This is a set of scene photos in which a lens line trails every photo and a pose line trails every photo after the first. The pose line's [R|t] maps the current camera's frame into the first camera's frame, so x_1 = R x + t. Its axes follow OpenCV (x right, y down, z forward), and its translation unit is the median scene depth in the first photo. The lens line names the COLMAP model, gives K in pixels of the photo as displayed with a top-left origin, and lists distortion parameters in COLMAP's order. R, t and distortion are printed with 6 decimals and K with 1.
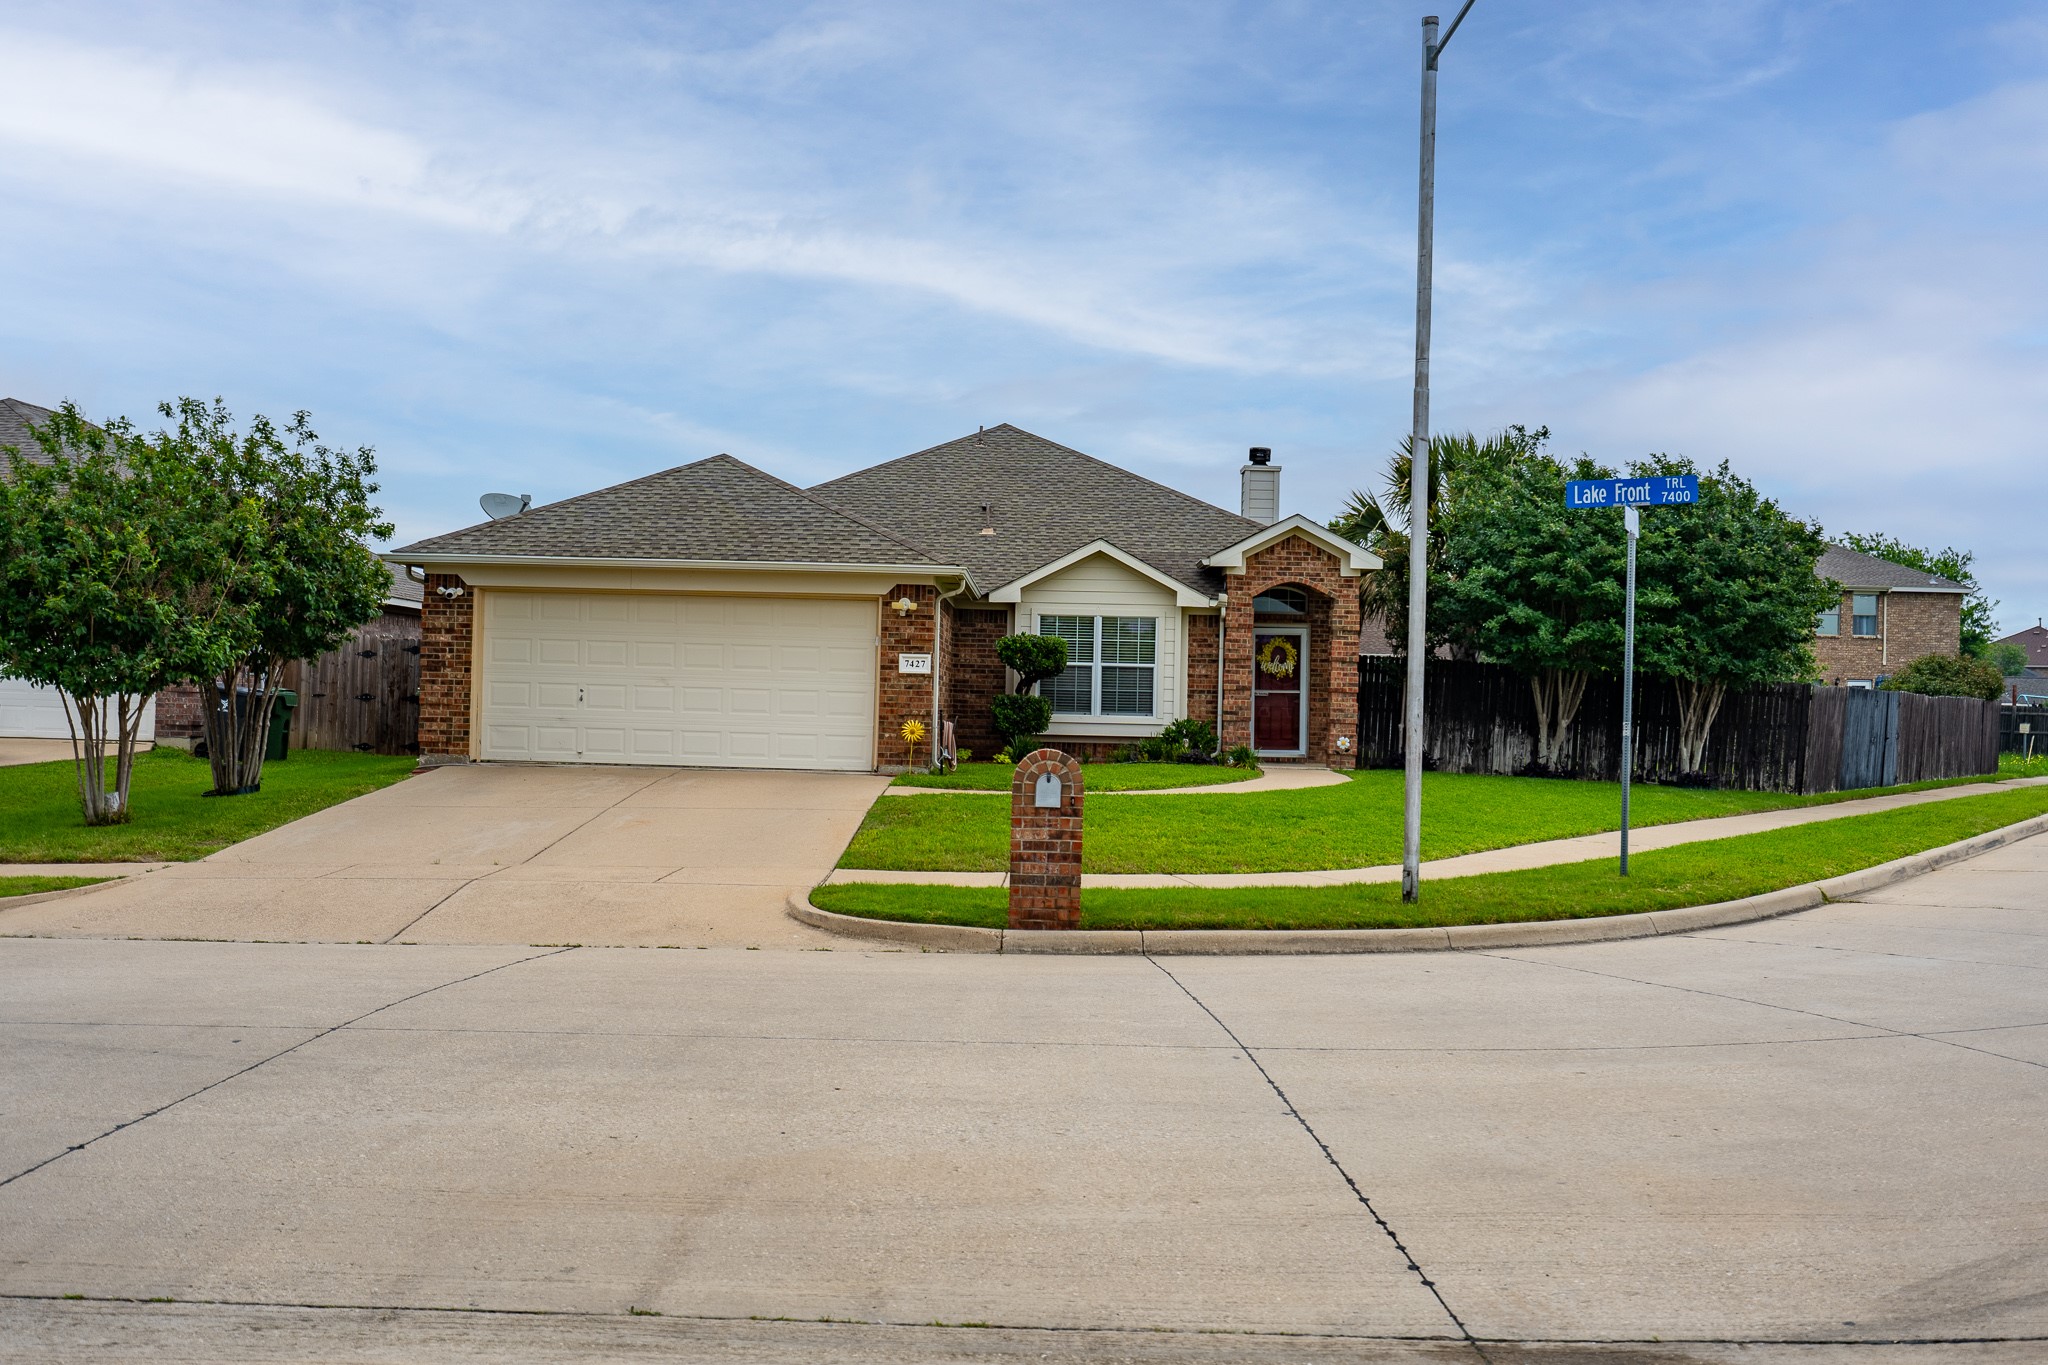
lens RADIAL K [[1942.9, 0, 1022.9], [0, 1942.9, 684.3], [0, 0, 1]] dist [0.003410, 0.000000]
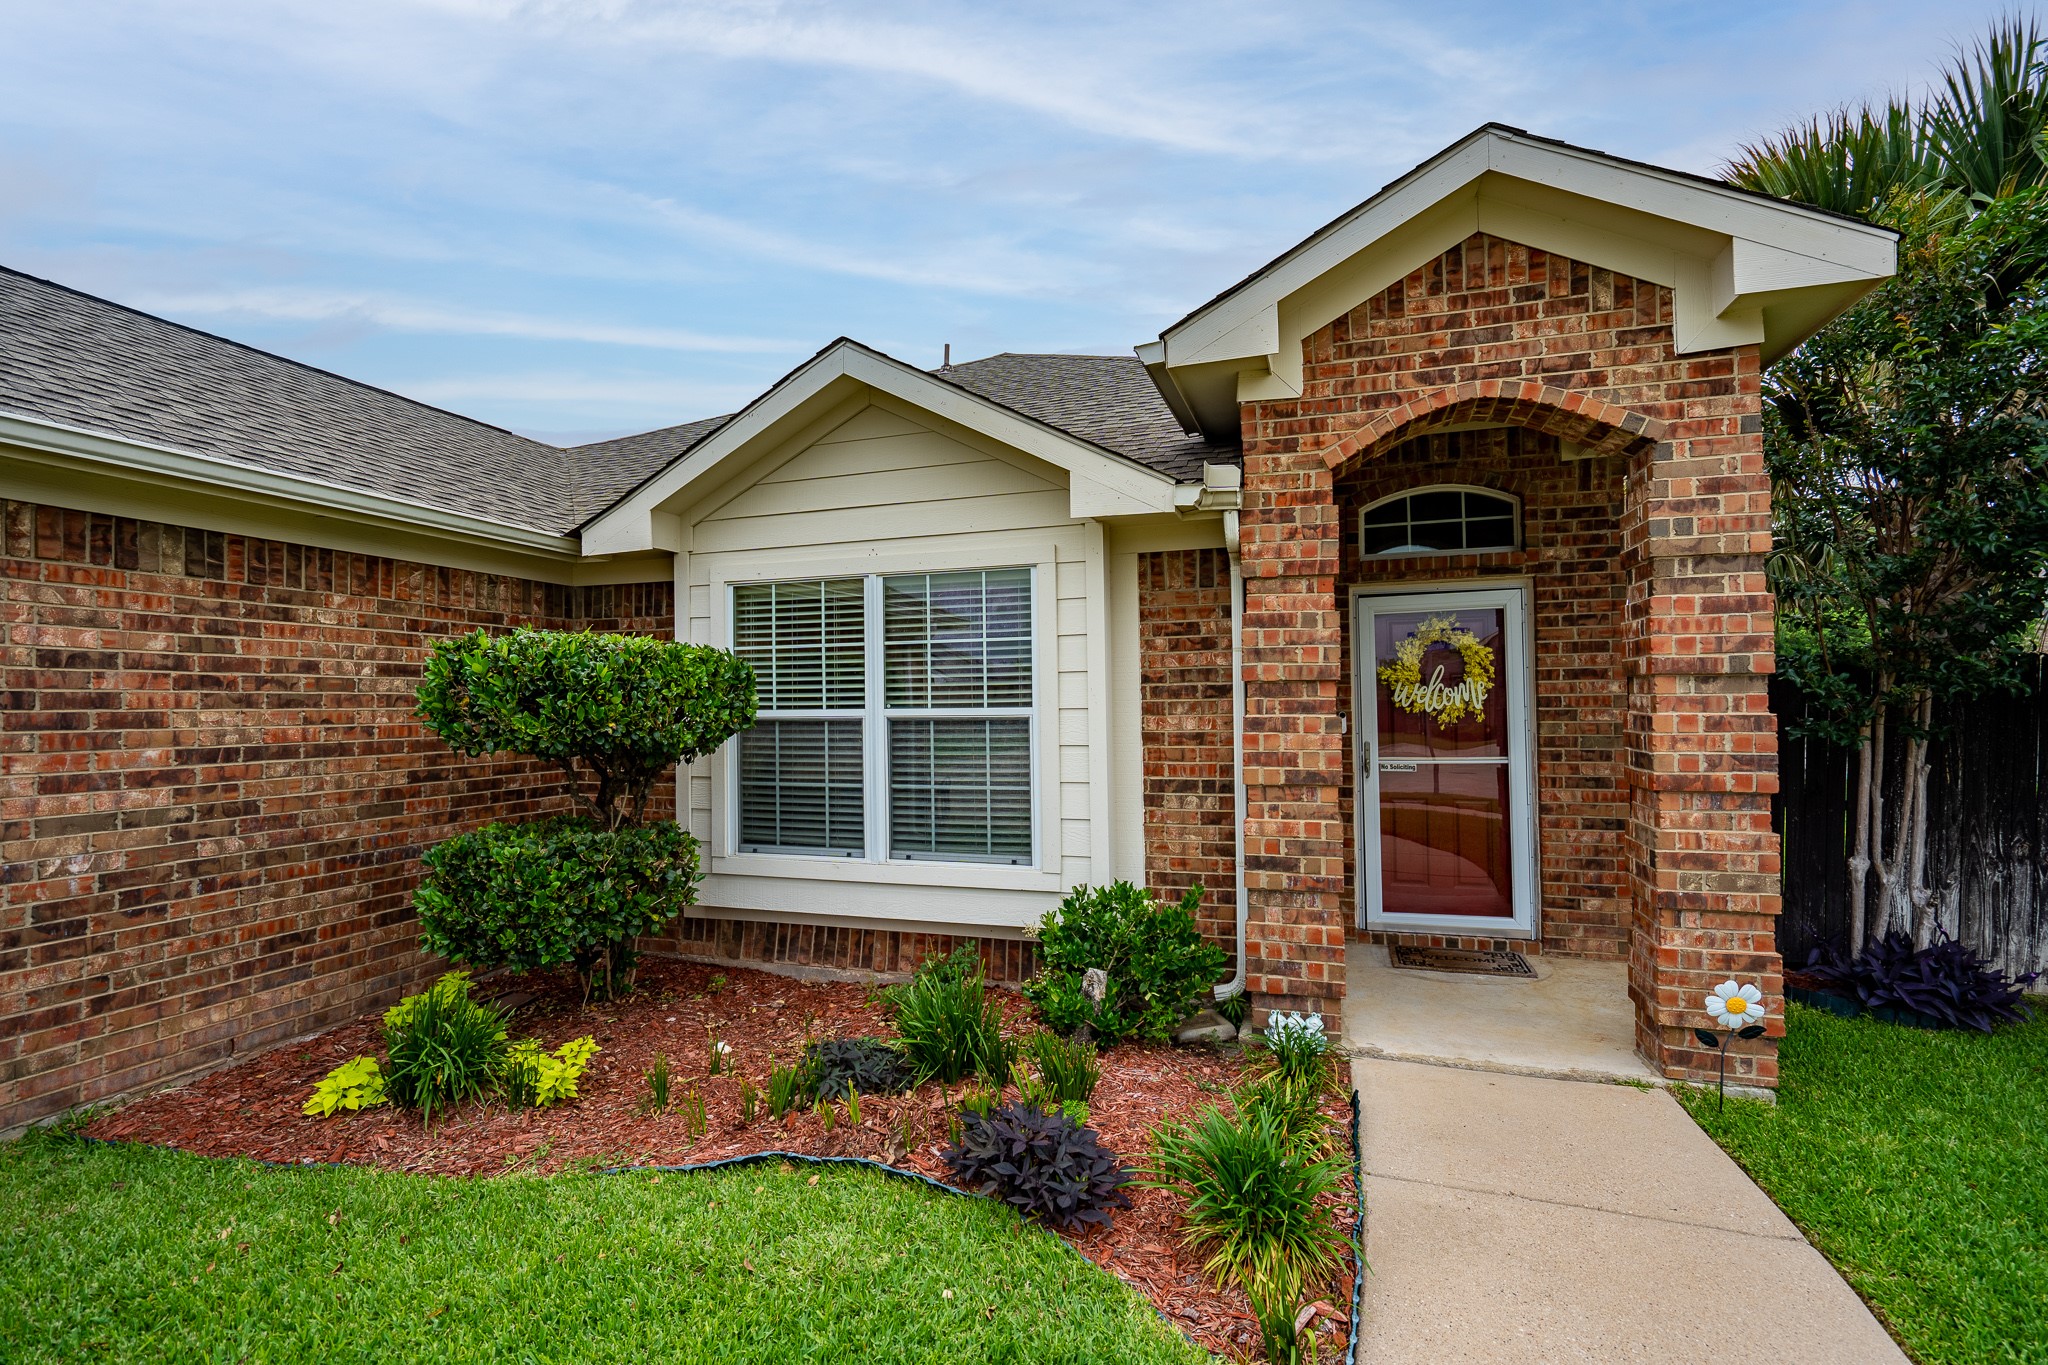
lens RADIAL K [[937.7, 0, 1031.8], [0, 937.7, 678.4], [0, 0, 1]] dist [-0.000919, 0.000858]
pose [[0.956613, -0.041541, -0.288384, 0.113937], [0.036190, 0.999060, -0.023863, -0.011444], [0.289104, 0.012391, 0.957218, 0.847990]]
